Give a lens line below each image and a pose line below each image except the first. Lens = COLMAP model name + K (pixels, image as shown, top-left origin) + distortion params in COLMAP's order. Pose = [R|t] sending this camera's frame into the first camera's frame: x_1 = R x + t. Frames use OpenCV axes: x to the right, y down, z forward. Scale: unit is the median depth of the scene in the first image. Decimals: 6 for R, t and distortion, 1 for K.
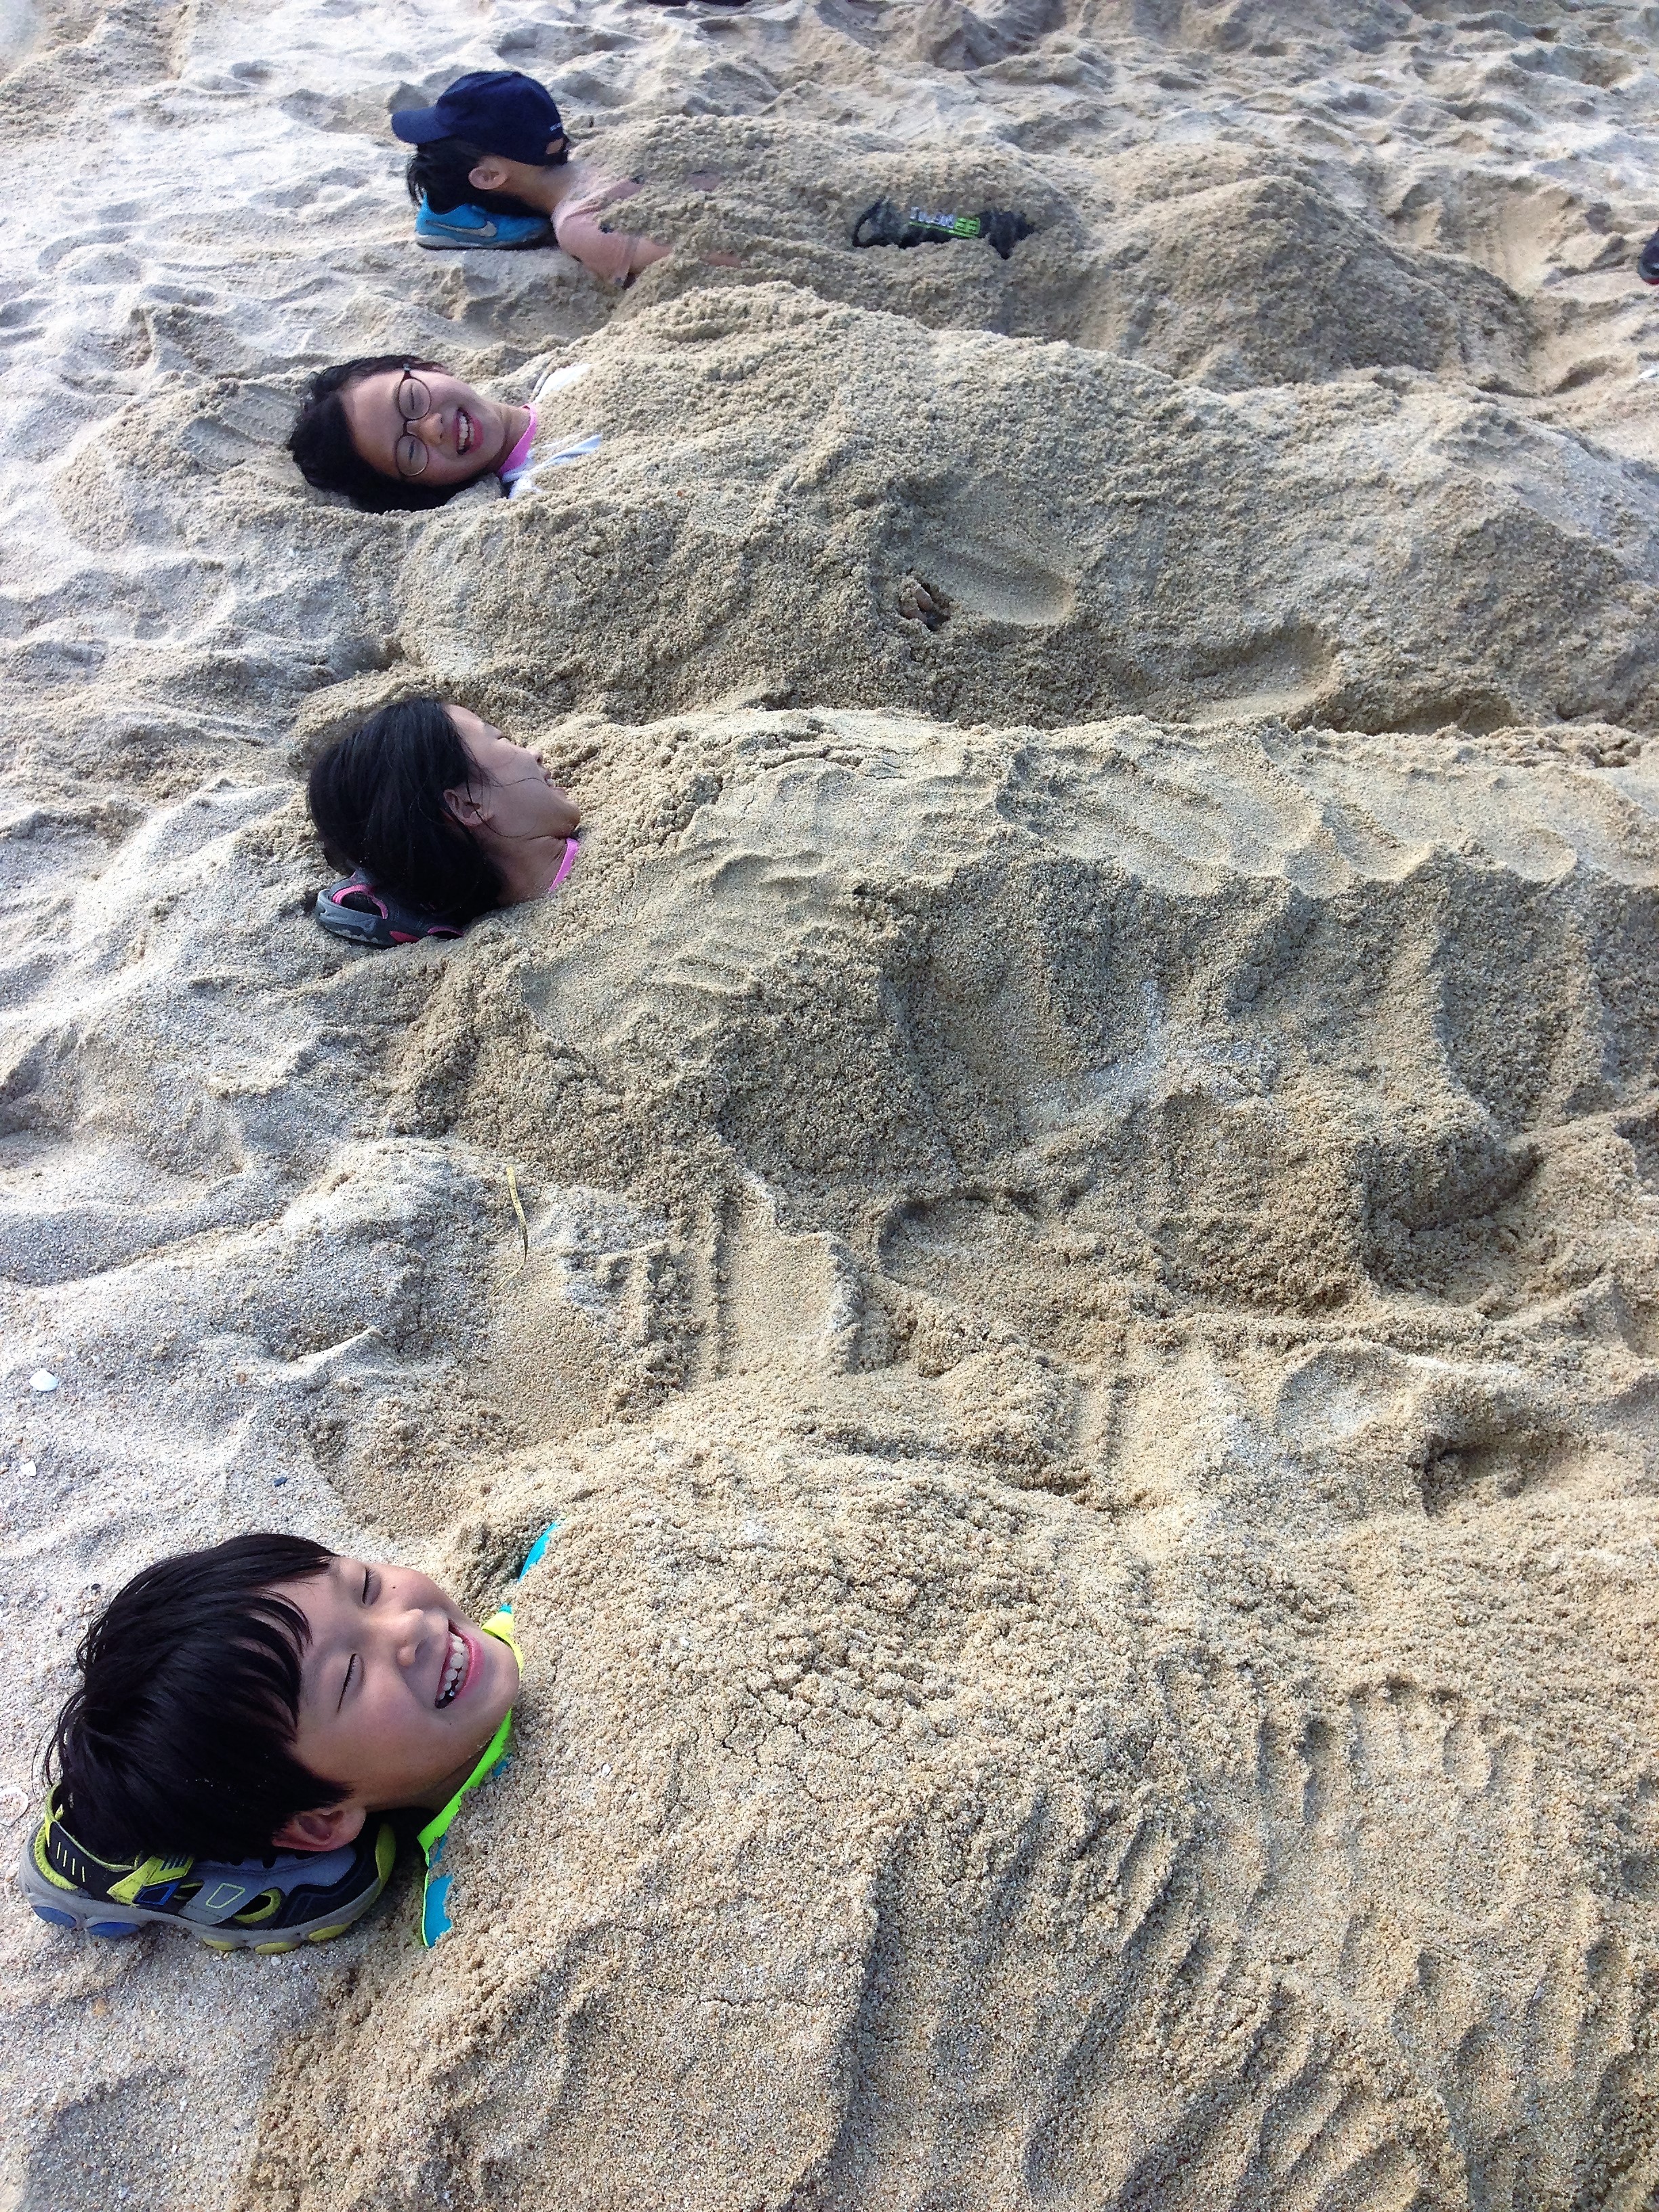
lens RADIAL K [[2041.6, 0, 860.1], [0, 2041.6, 1117.1], [0, 0, 1]] dist [0.051812, 0.000000]
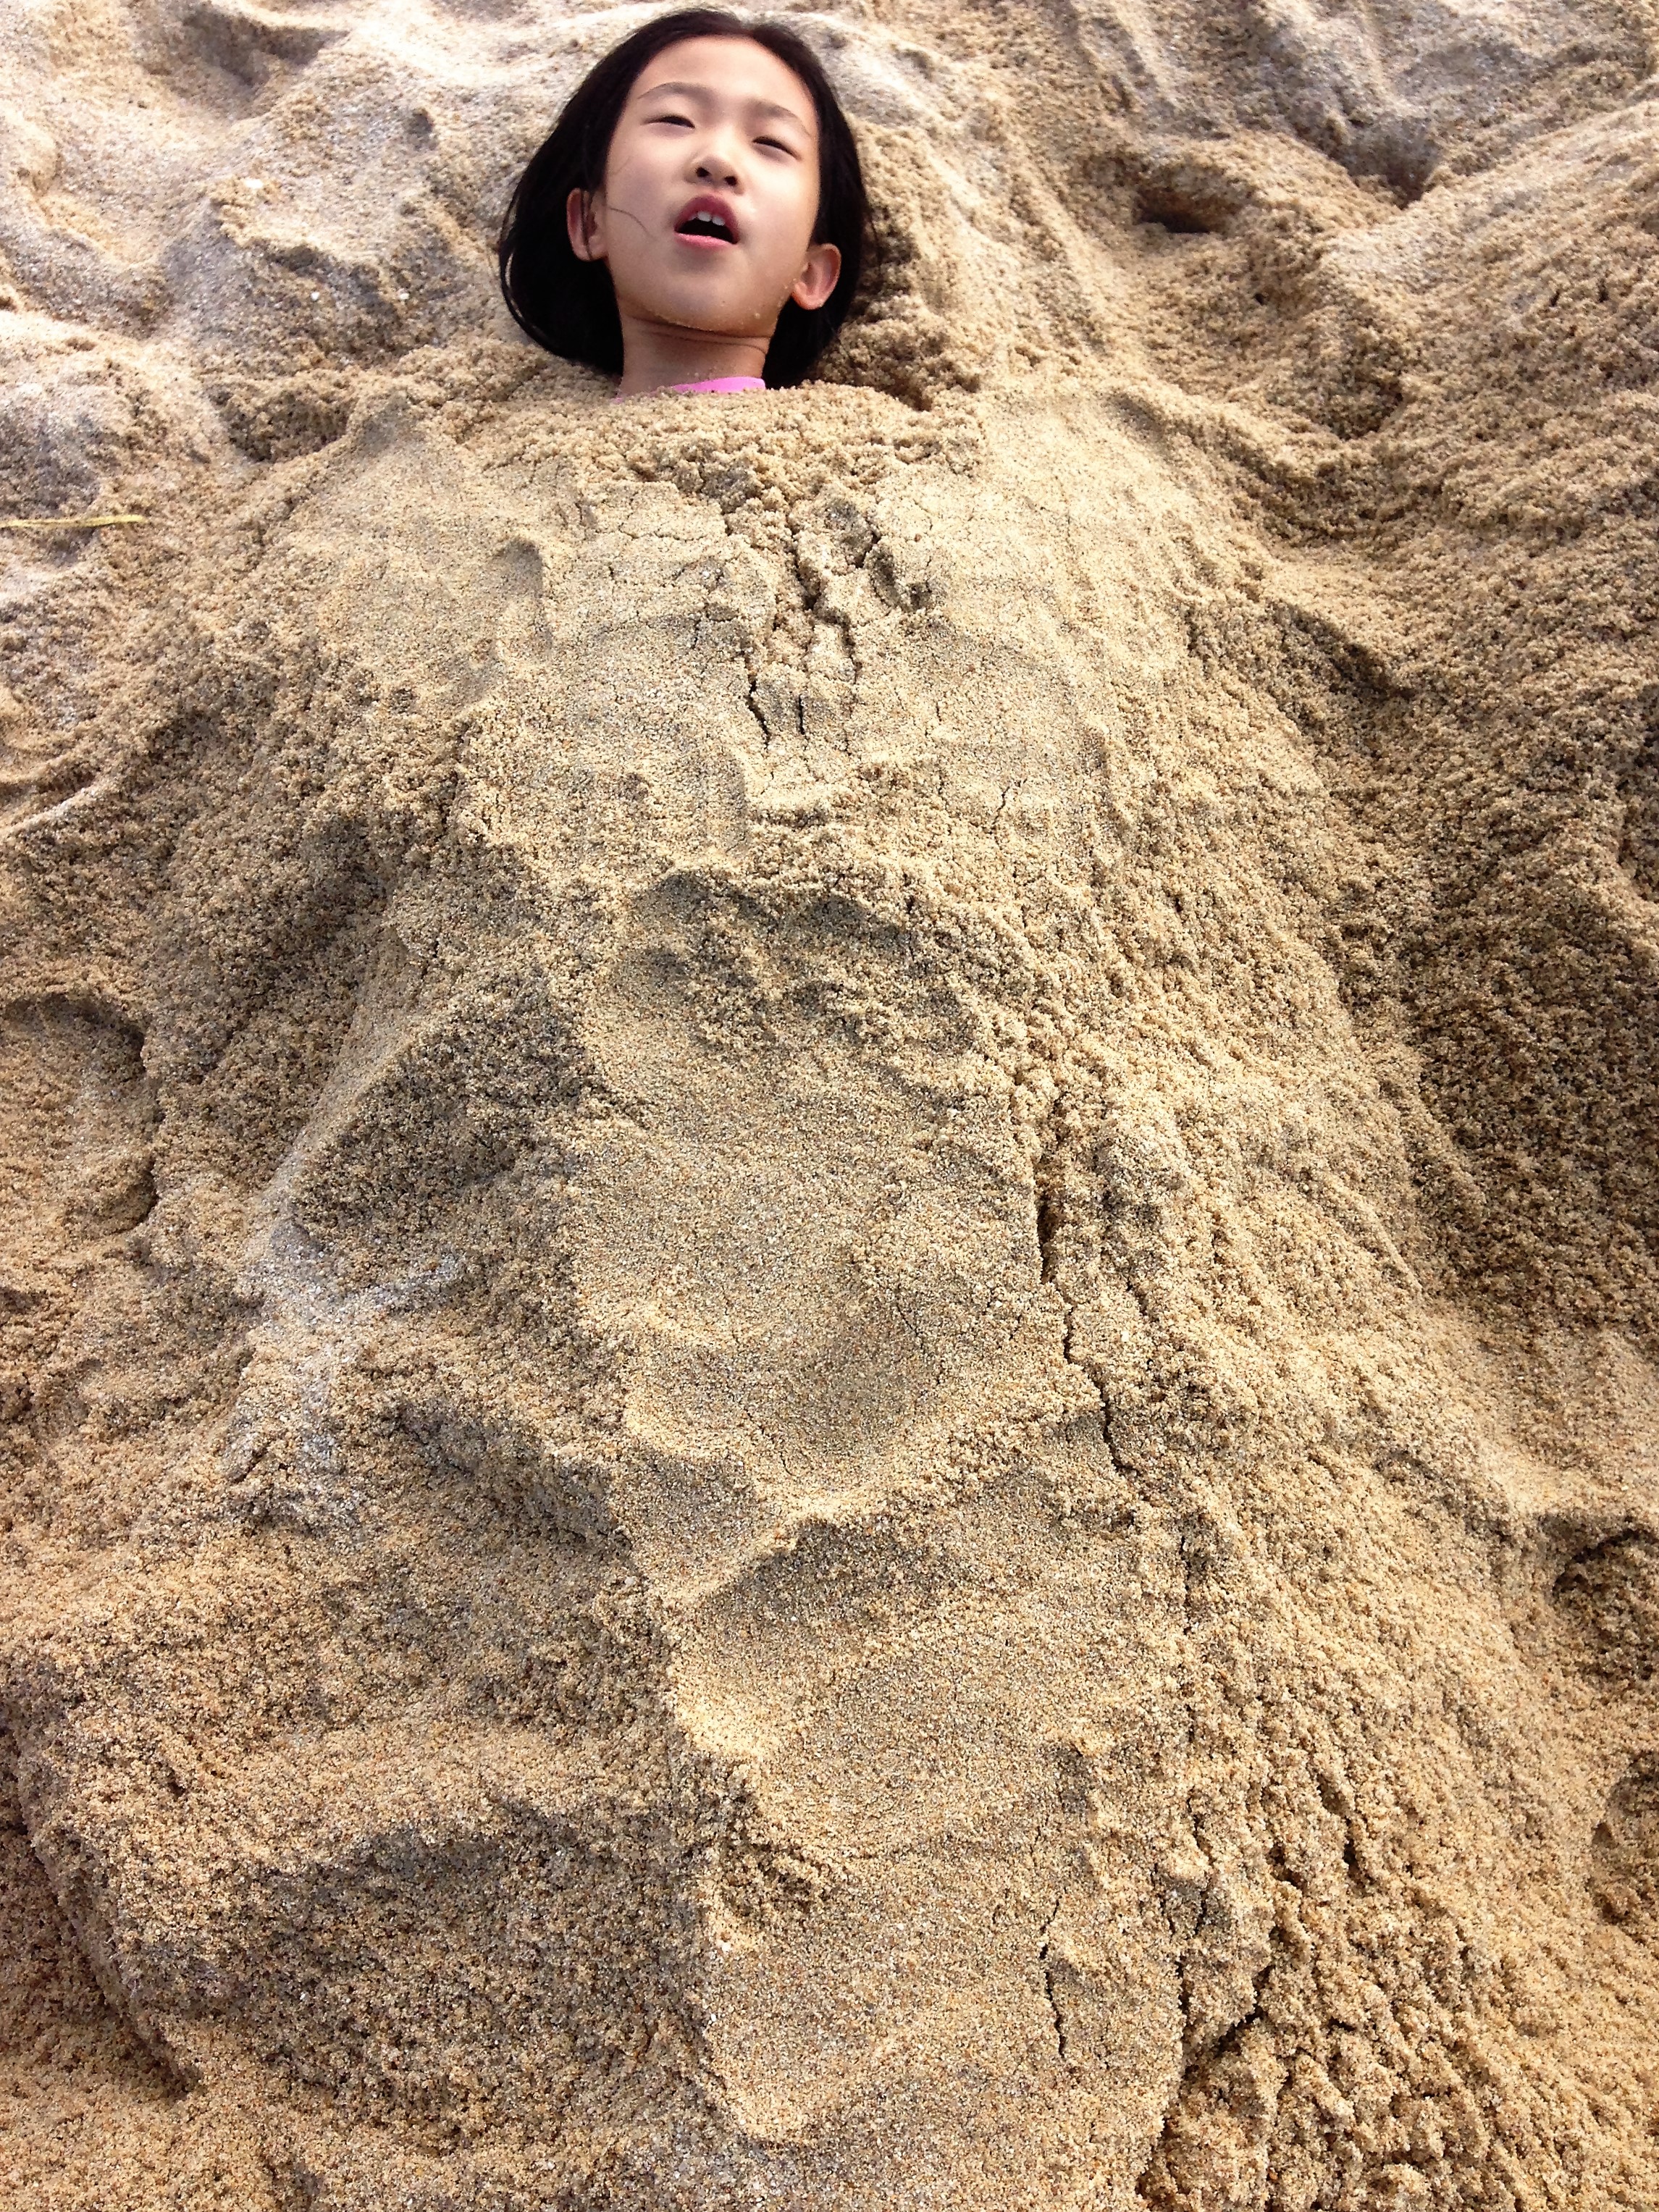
lens RADIAL K [[2191.4, 0, 840.7], [0, 2191.4, 1136.6], [0, 0, 1]] dist [0.051840, 0.000000]
pose [[0.118850, 0.864752, -0.487934, 0.403671], [-0.698435, 0.422097, 0.577947, -0.480958], [0.705736, 0.272101, 0.654139, 0.695673]]
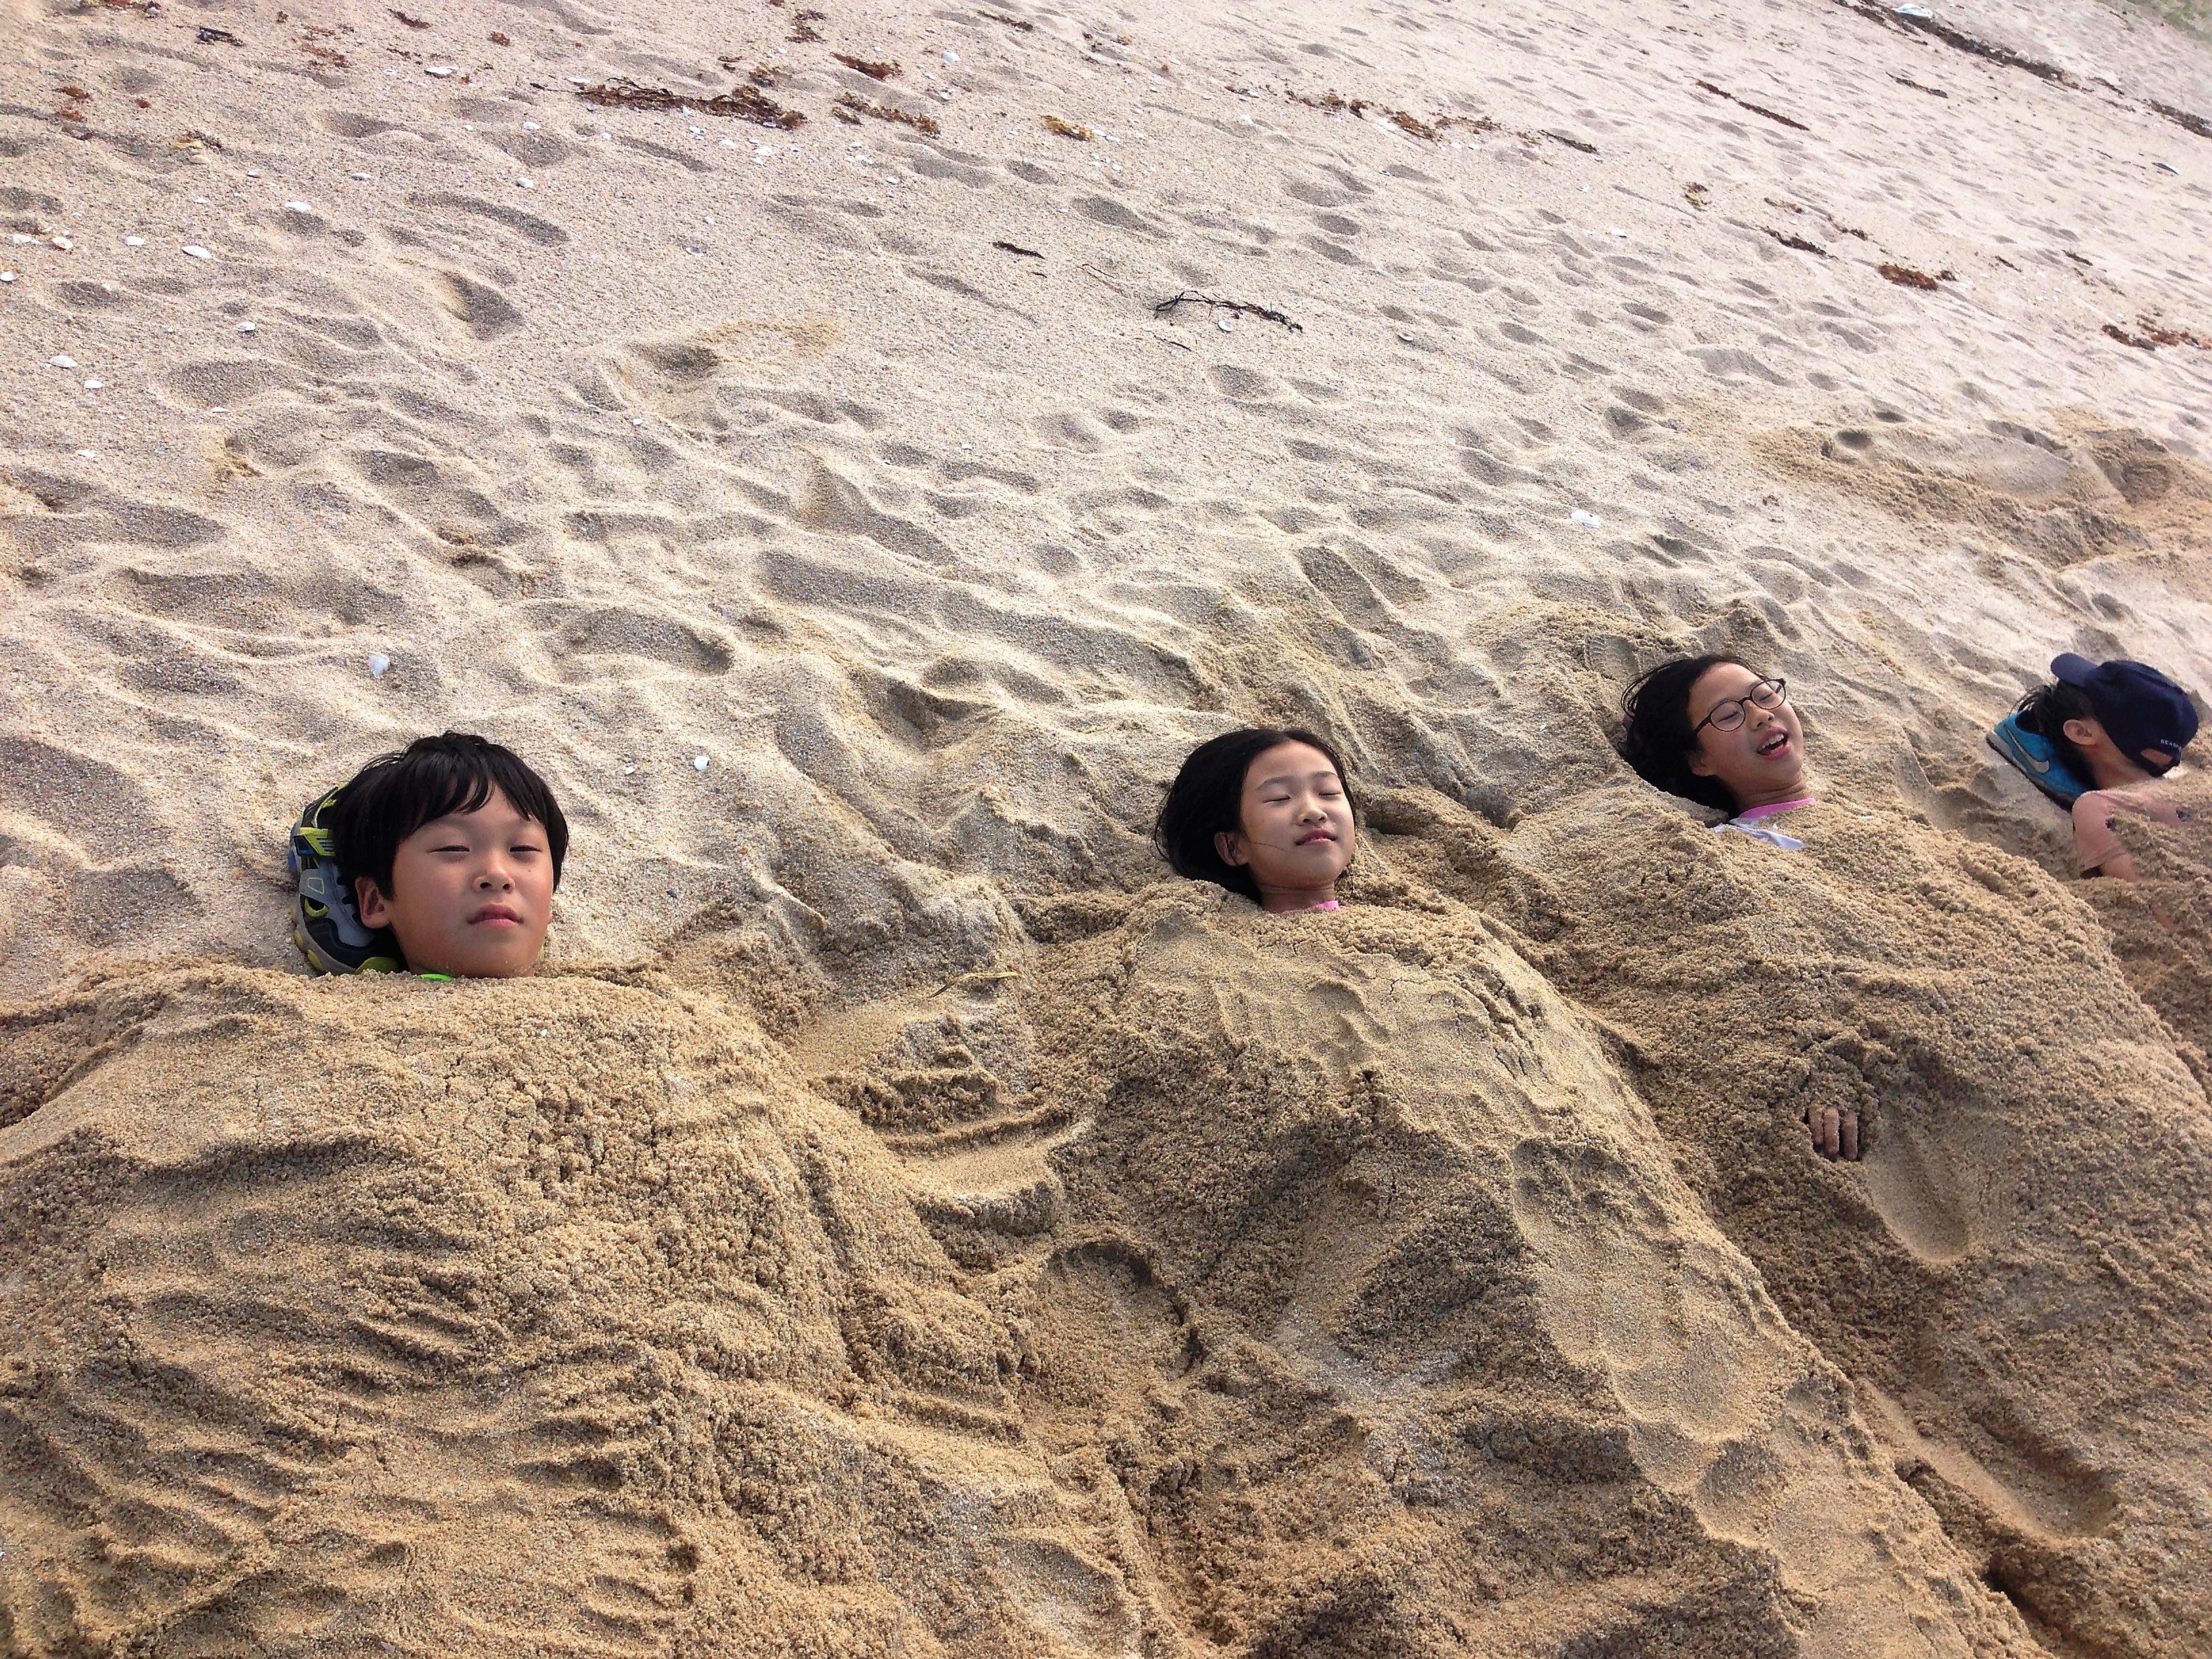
lens RADIAL K [[2041.6, 0, 1089.1], [0, 2041.6, 840.9], [0, 0, 1]] dist [0.051812, 0.000000]
pose [[0.405617, 0.651992, -0.640610, 0.545594], [-0.824211, 0.563887, 0.052037, -0.112881], [0.395159, 0.506891, 0.766101, 0.047733]]
